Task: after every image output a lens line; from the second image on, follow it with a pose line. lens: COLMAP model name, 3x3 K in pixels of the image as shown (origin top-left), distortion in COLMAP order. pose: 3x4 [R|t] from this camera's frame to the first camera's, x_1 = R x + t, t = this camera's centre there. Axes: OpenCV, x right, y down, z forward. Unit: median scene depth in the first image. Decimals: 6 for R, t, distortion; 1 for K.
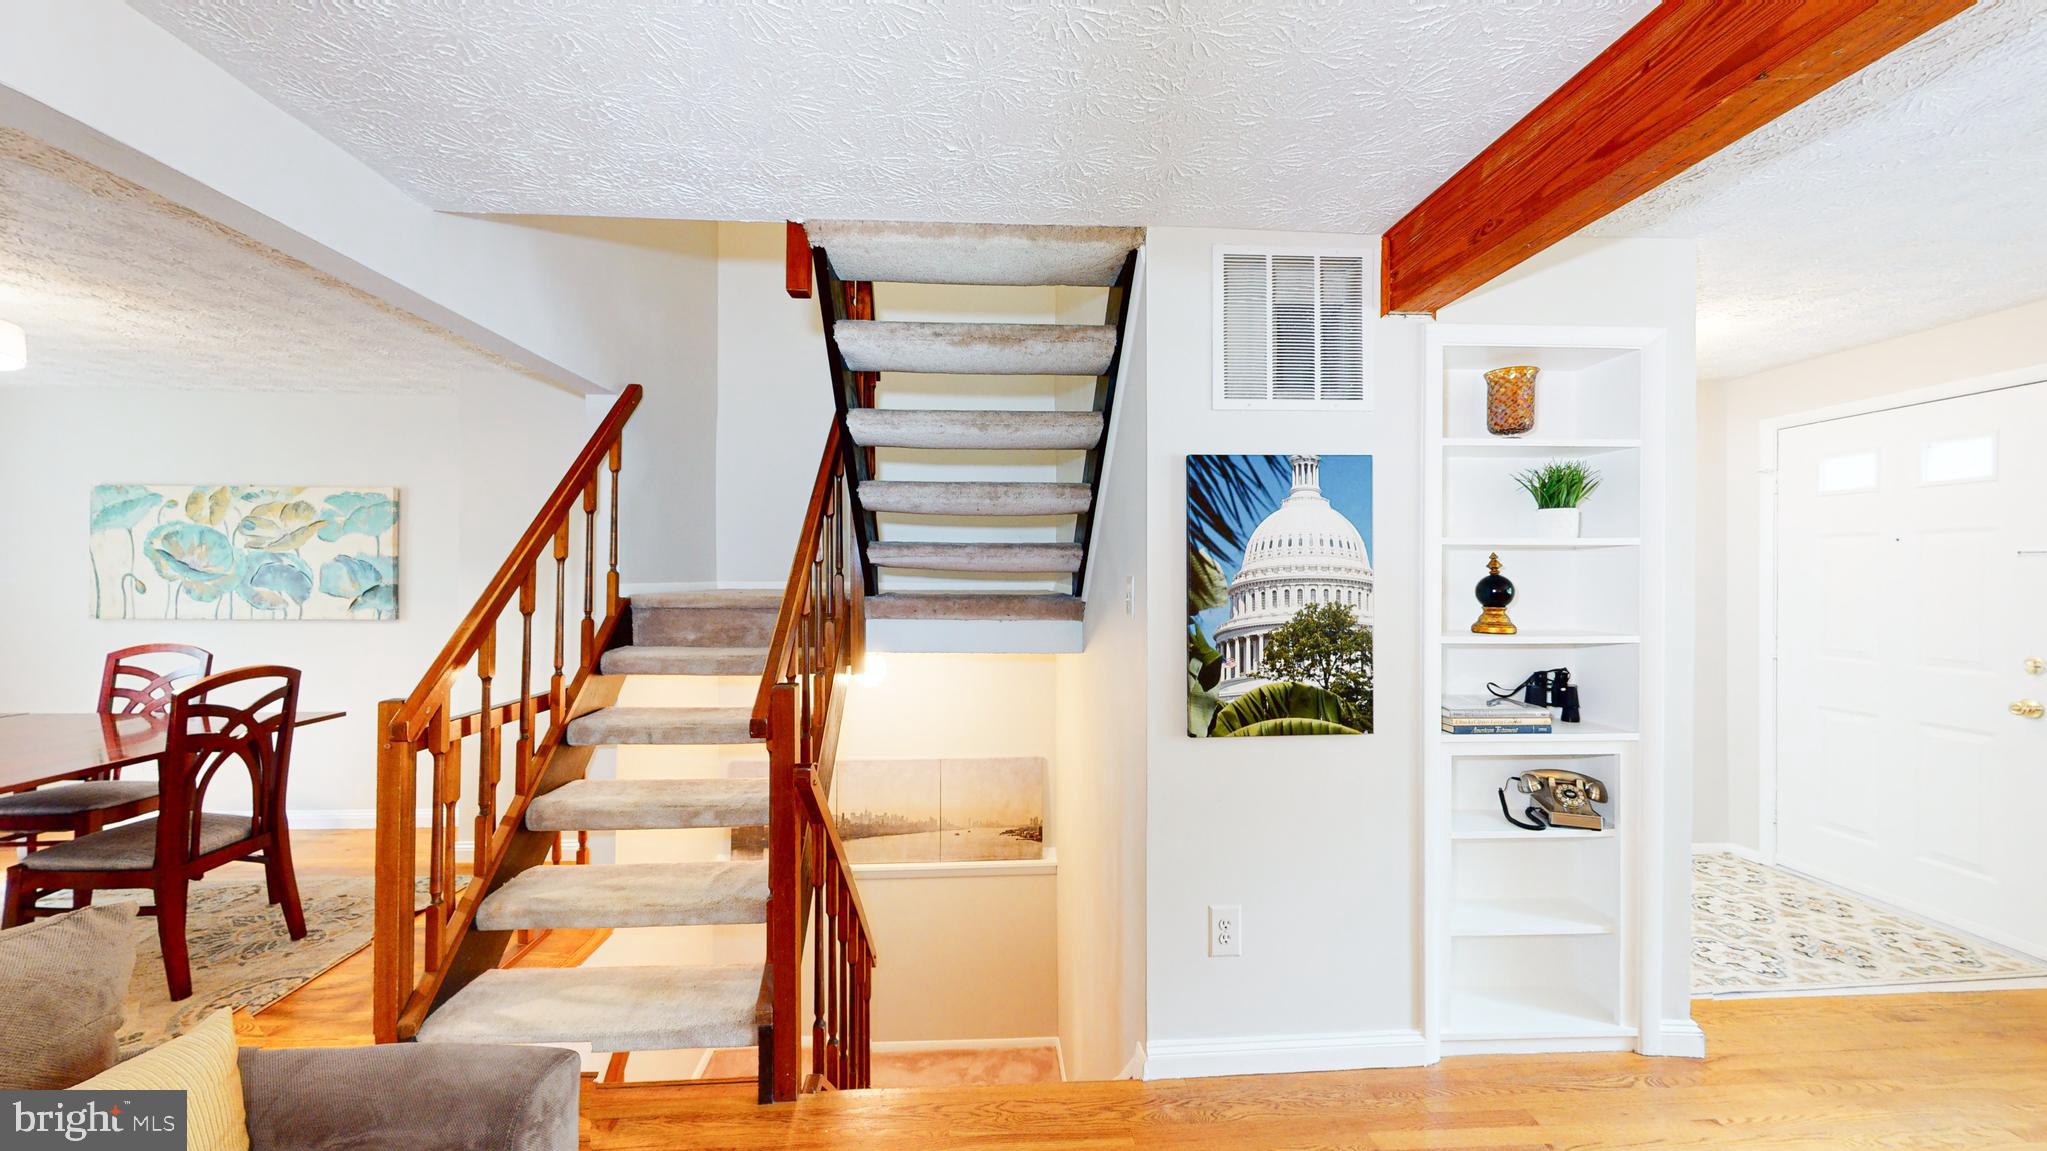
lens RADIAL K [[760.2, 0, 1026.7], [0, 760.2, 574.5], [0, 0, 1]] dist [-0.000184, 0.000165]
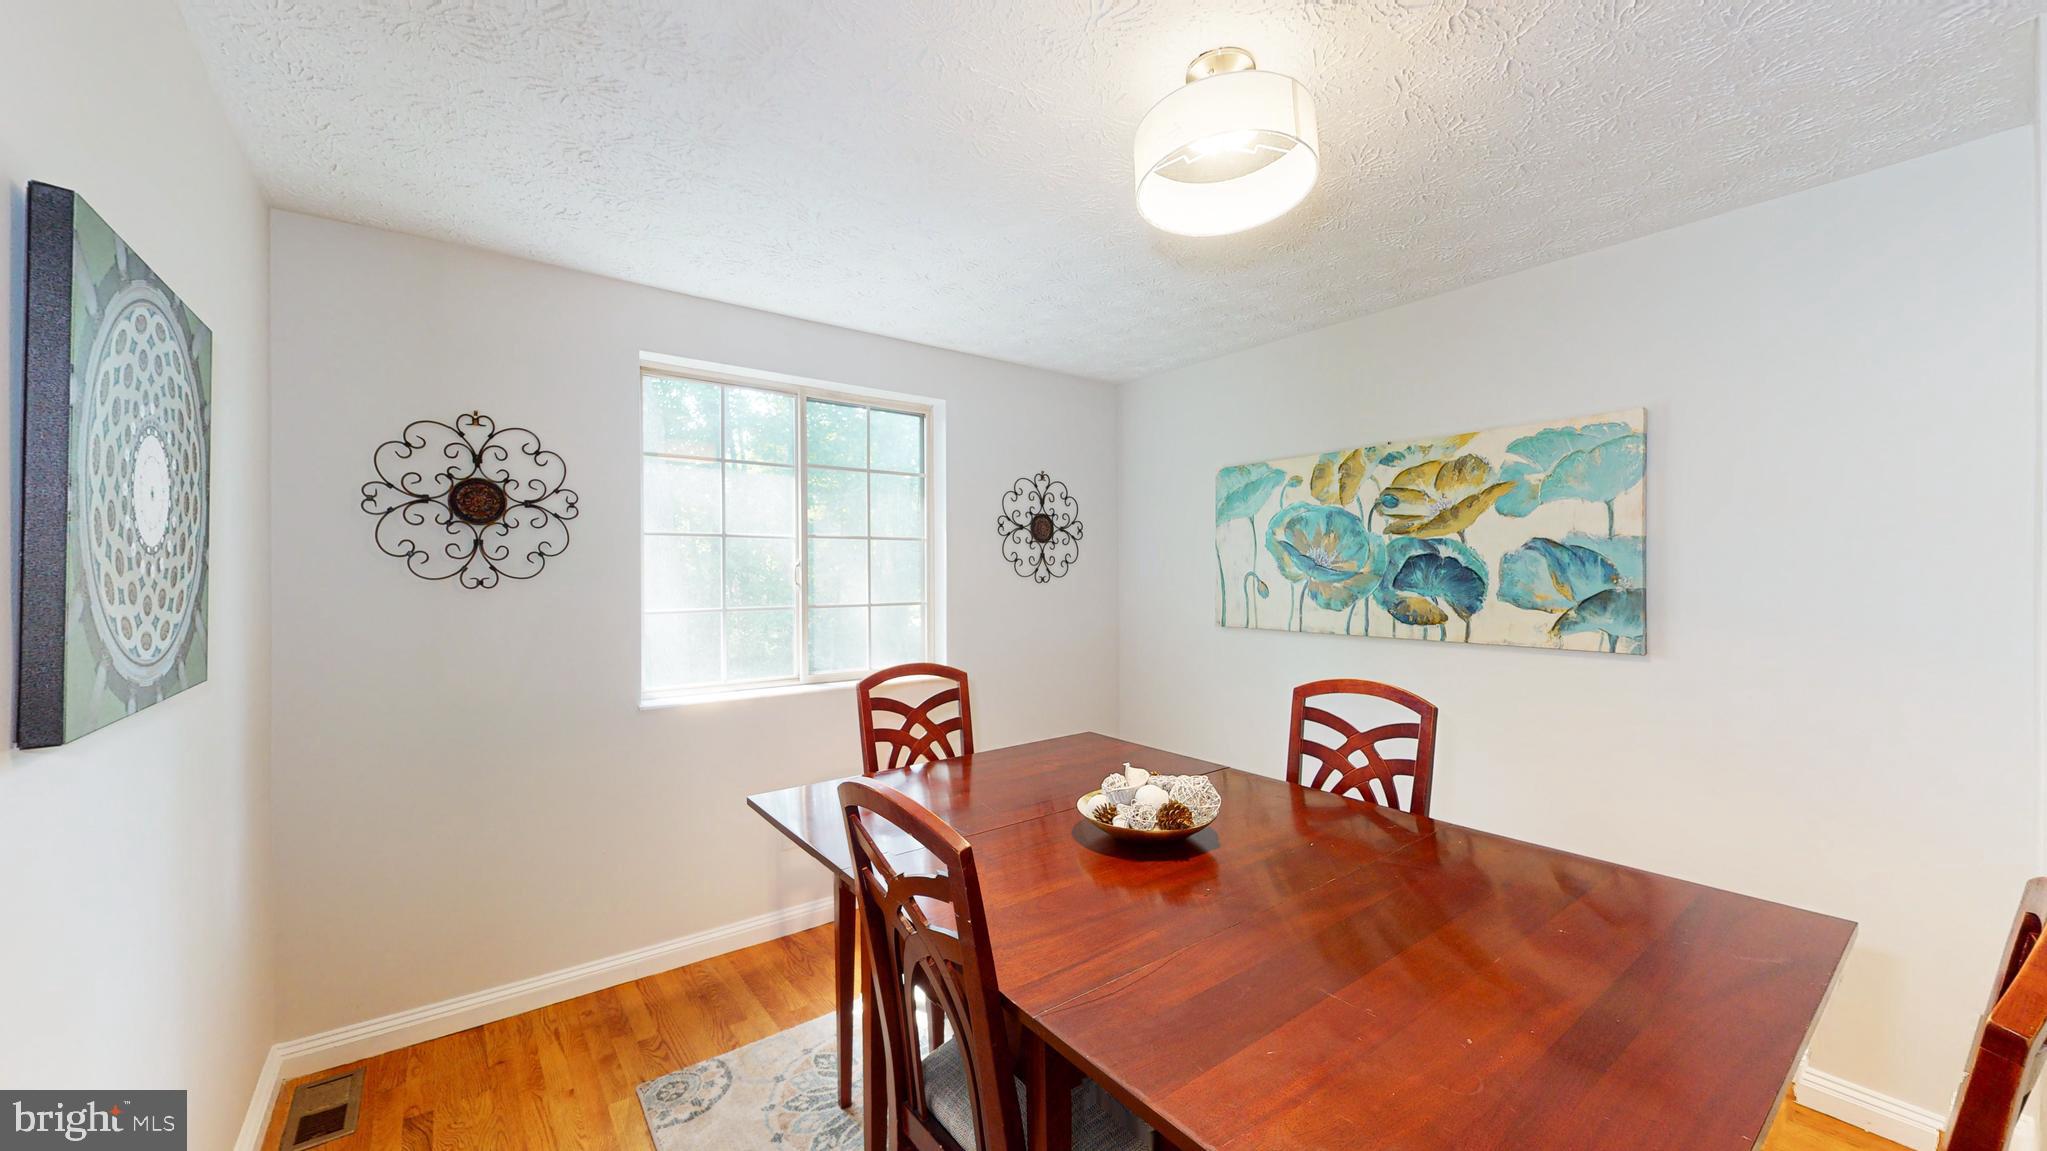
lens RADIAL K [[762.2, 0, 1016.0], [0, 762.2, 572.1], [0, 0, 1]] dist [-0.000202, 0.000001]
pose [[0.543813, -0.008317, -0.839165, -1.096066], [0.004279, 0.999965, -0.007138, 0.005511], [0.839196, 0.000291, 0.543829, 0.596522]]
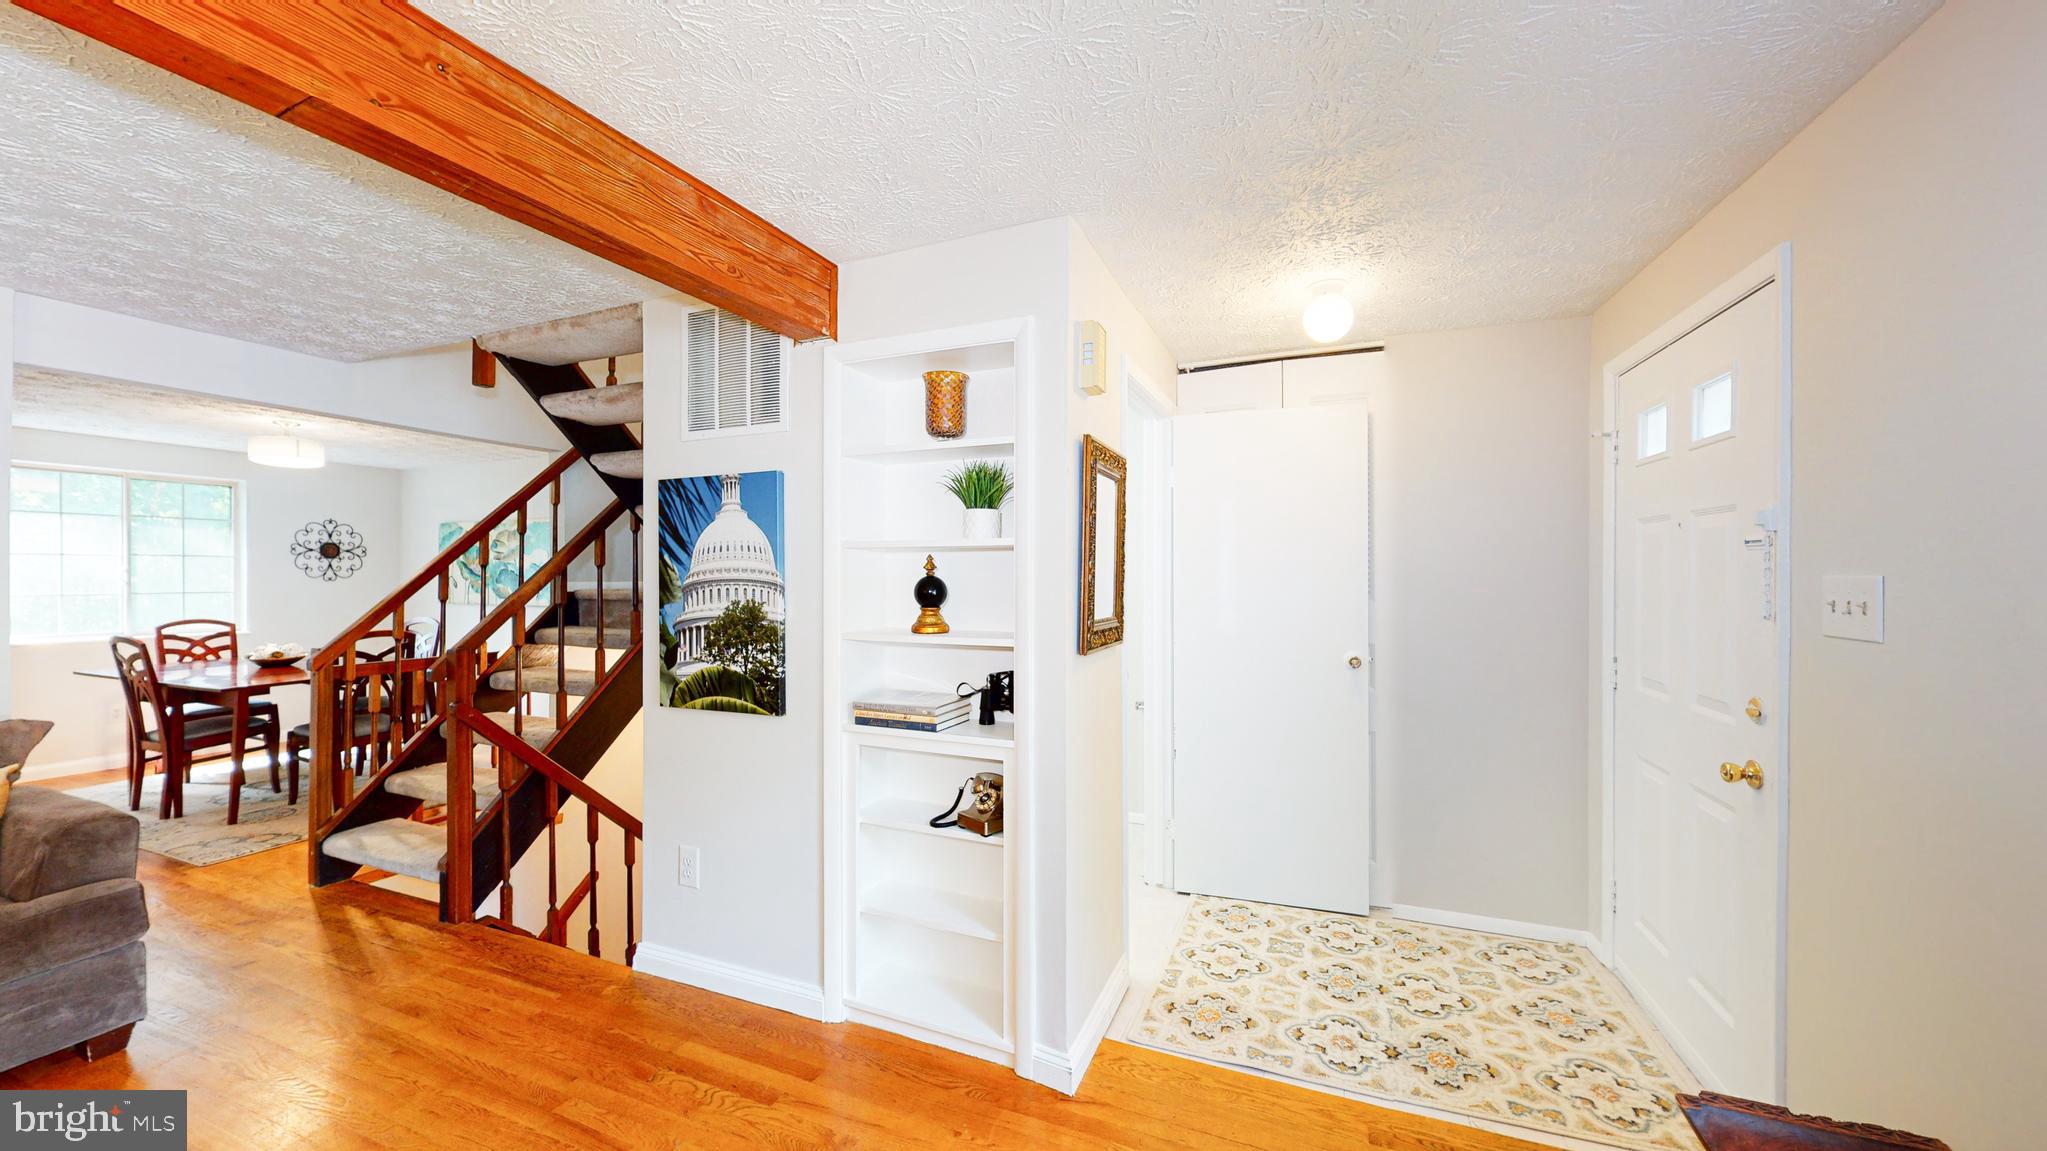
lens RADIAL K [[753.9, 0, 1029.0], [0, 753.9, 578.9], [0, 0, 1]] dist [-0.000961, 0.000106]
pose [[0.895730, 0.000681, -0.444598, 1.182887], [0.001534, 0.999988, 0.004621, 0.000174], [0.444596, -0.004821, 0.895718, 0.145414]]
